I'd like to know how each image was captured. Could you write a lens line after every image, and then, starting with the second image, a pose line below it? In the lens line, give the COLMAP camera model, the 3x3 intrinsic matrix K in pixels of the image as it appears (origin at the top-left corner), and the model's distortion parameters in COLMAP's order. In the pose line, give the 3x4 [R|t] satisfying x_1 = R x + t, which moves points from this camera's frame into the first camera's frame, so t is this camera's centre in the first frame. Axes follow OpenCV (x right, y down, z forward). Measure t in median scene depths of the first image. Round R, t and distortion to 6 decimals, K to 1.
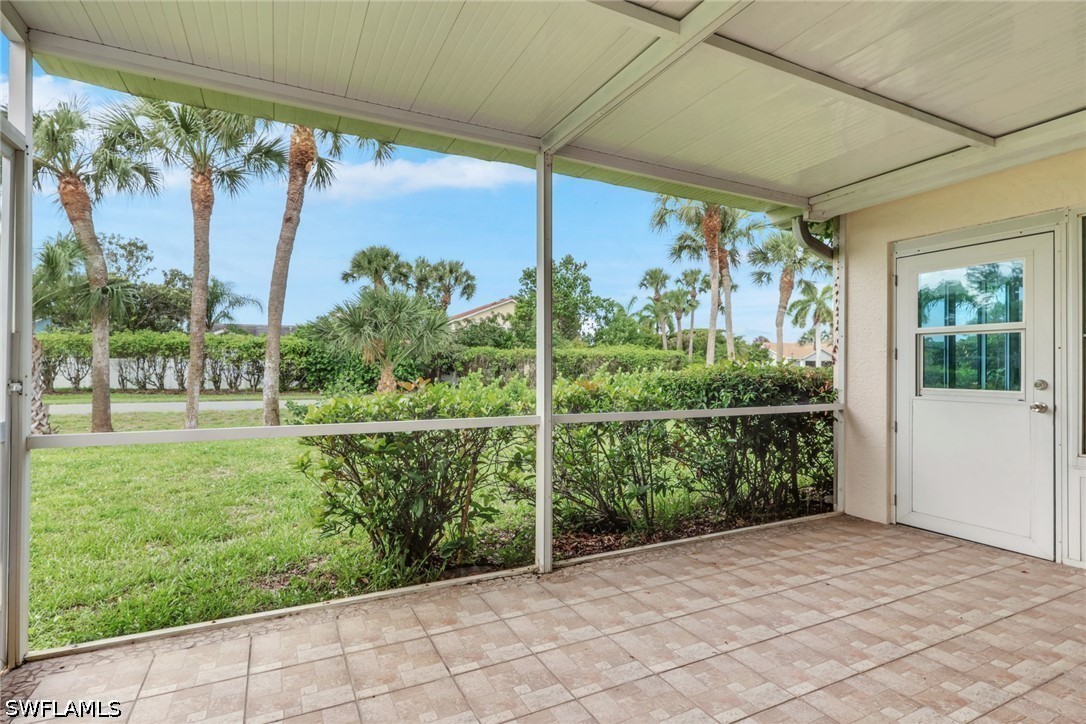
lens RADIAL K [[524.9, 0, 541.9], [0, 524.9, 365.4], [0, 0, 1]] dist [0.000254, 0.000013]
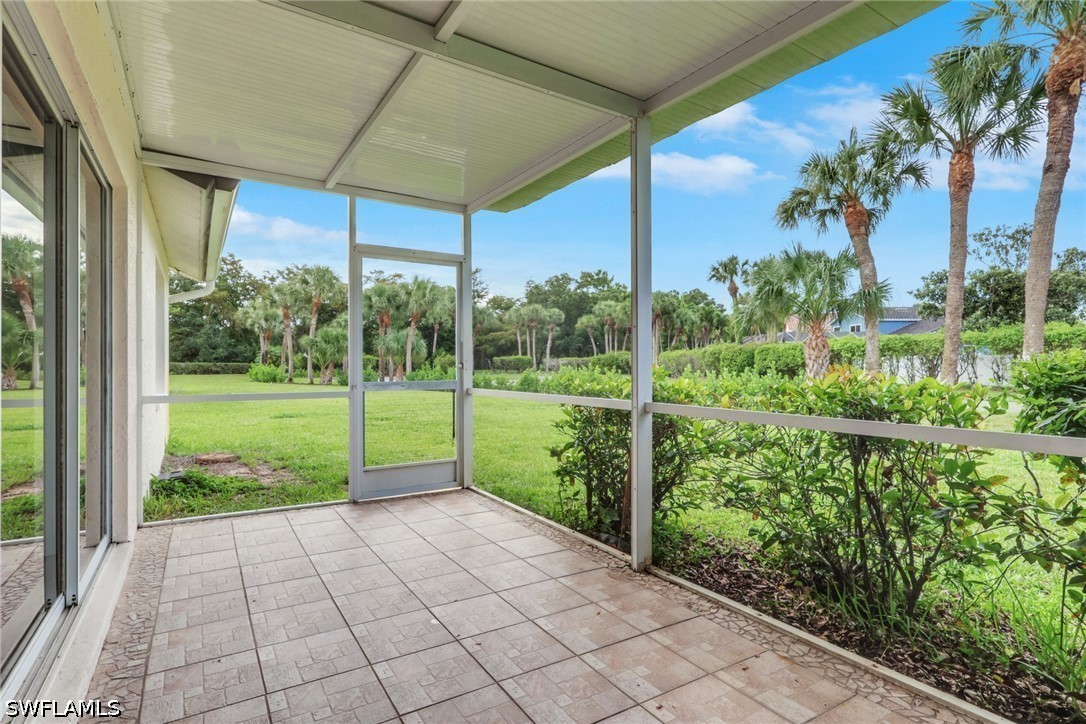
lens RADIAL K [[536.9, 0, 541.5], [0, 536.9, 367.6], [0, 0, 1]] dist [-0.003568, -0.000341]
pose [[0.123827, -0.000007, -0.992304, 0.845962], [0.008064, 0.999967, 0.000999, 0.031535], [0.992271, -0.008126, 0.123823, 0.656127]]
